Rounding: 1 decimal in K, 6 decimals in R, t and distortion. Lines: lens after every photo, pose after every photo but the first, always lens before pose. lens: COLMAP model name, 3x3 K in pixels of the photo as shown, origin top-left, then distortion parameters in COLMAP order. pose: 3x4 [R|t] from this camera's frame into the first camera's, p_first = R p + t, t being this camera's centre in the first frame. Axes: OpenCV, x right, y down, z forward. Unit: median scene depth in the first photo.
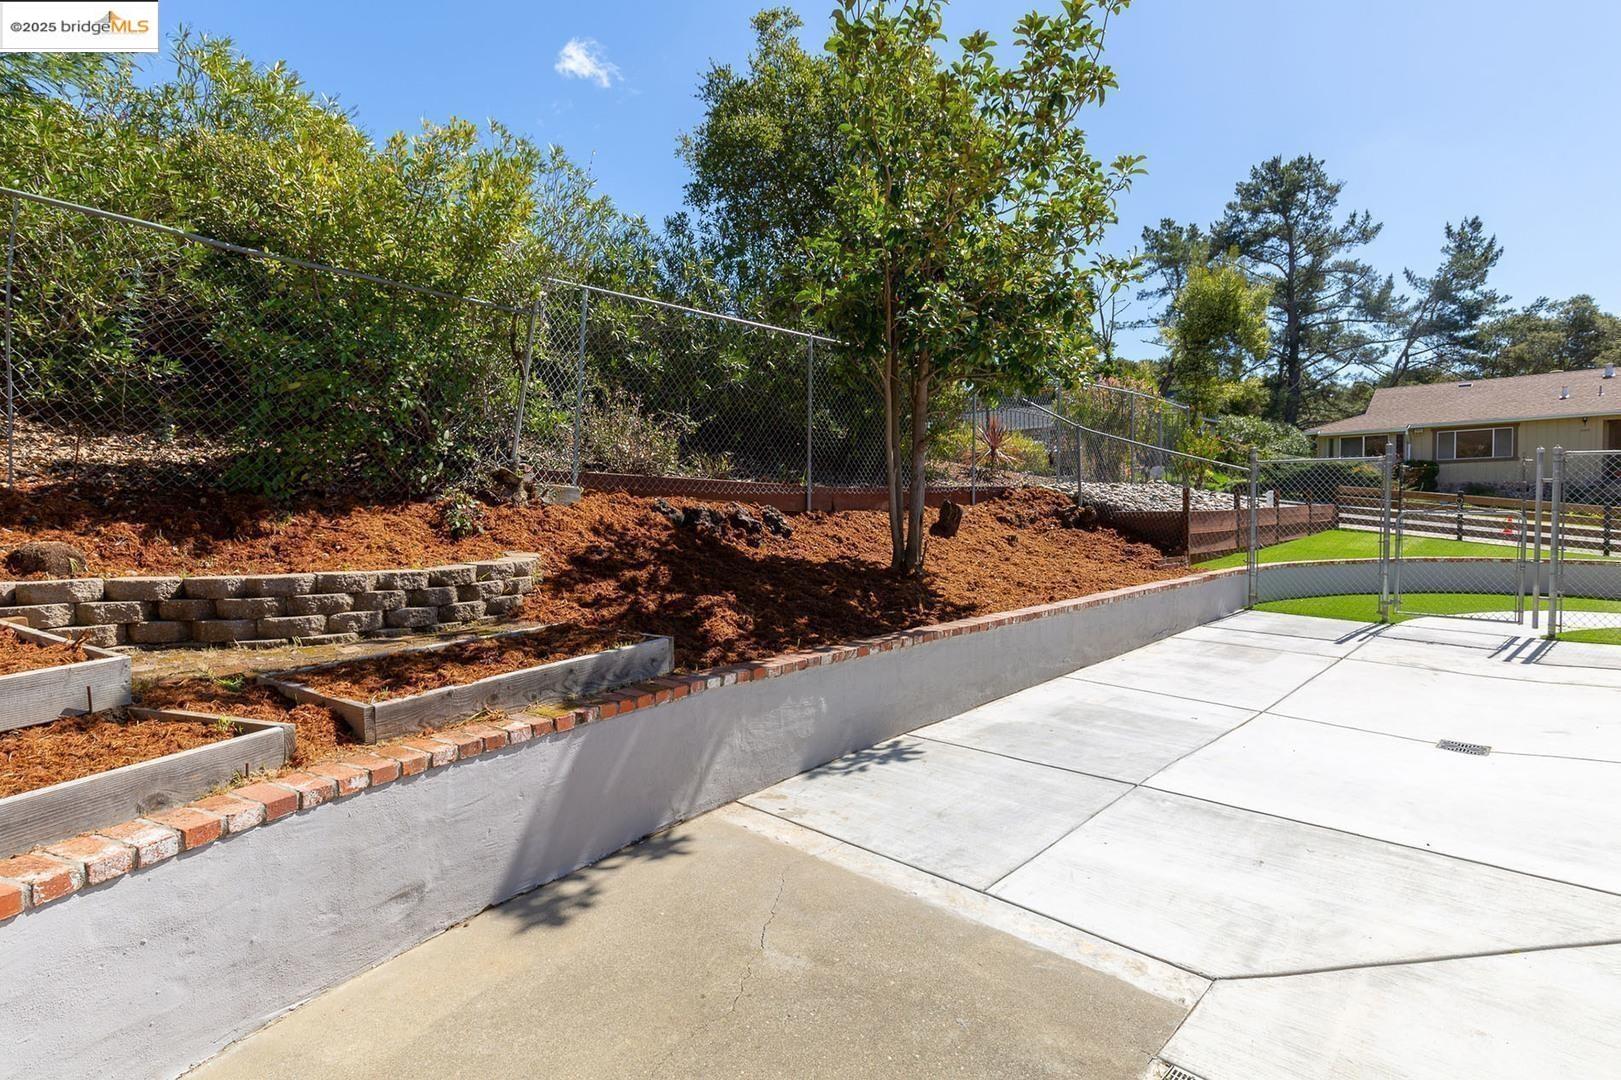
lens RADIAL K [[776.9, 0, 827.6], [0, 776.9, 538.0], [0, 0, 1]] dist [-0.016619, 0.000668]
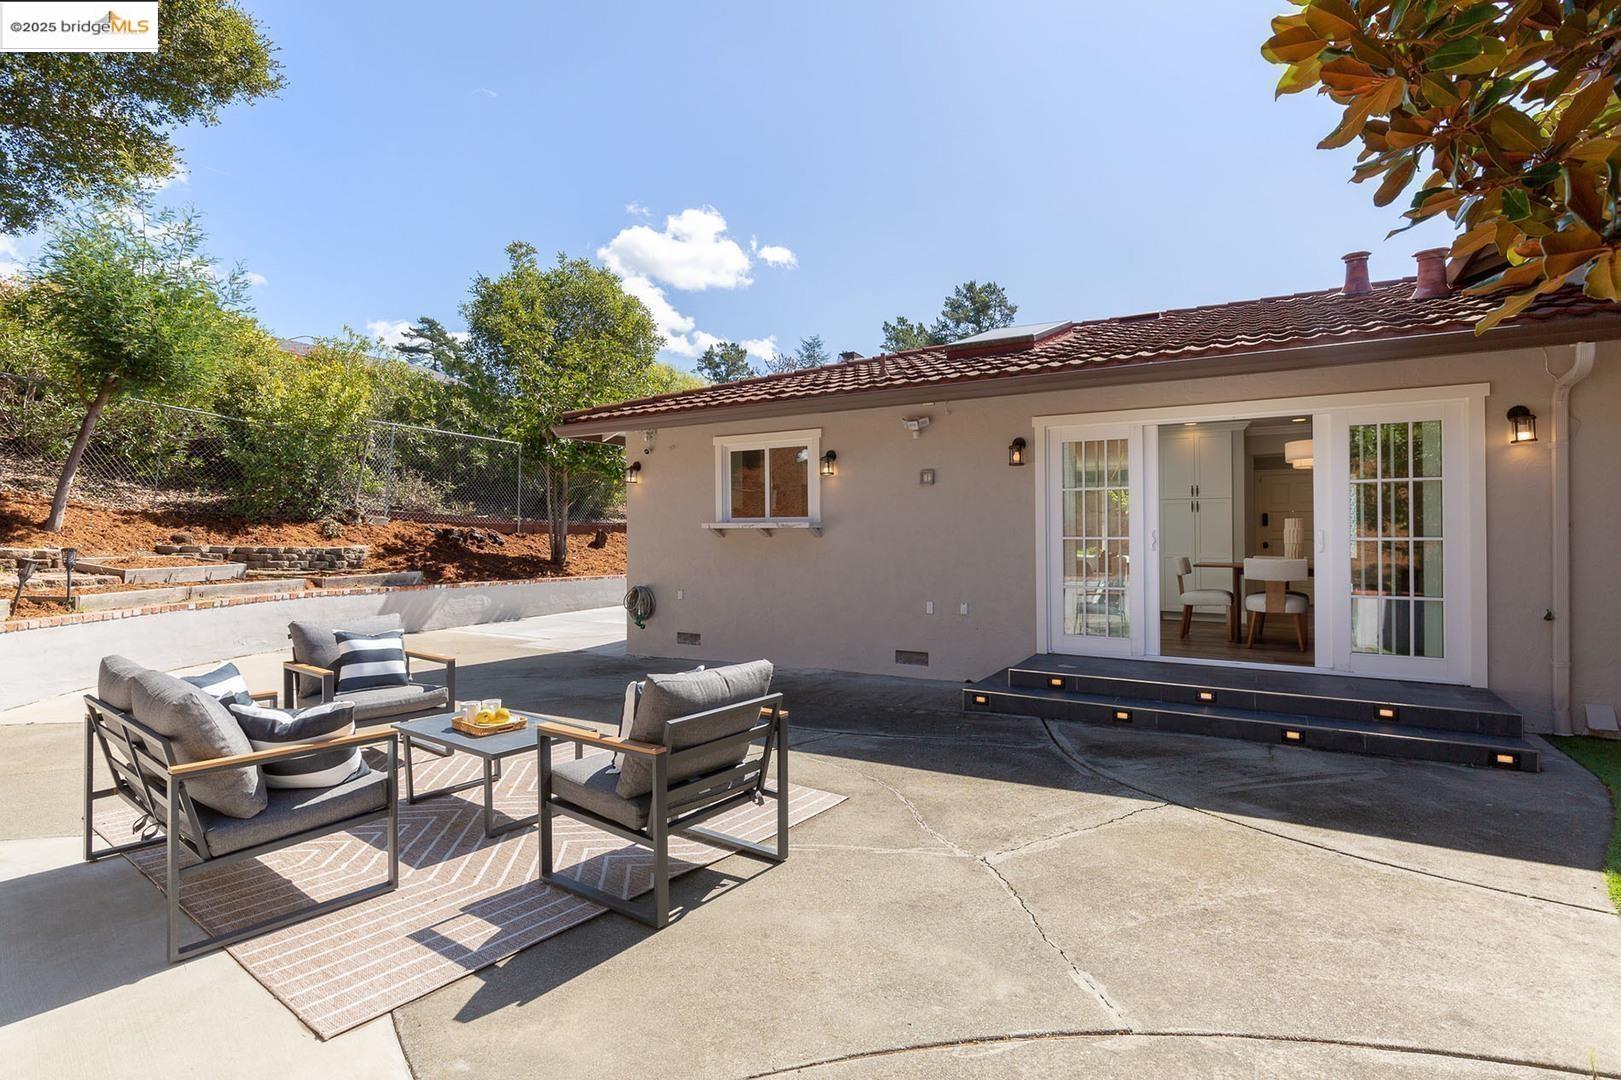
lens RADIAL K [[747.0, 0, 825.7], [0, 747.0, 551.2], [0, 0, 1]] dist [0.001175, -0.000151]
pose [[0.974080, 0.021667, 0.225165, 0.370829], [-0.015802, 0.999488, -0.027819, 0.061151], [-0.225653, 0.023540, 0.973923, -1.204078]]
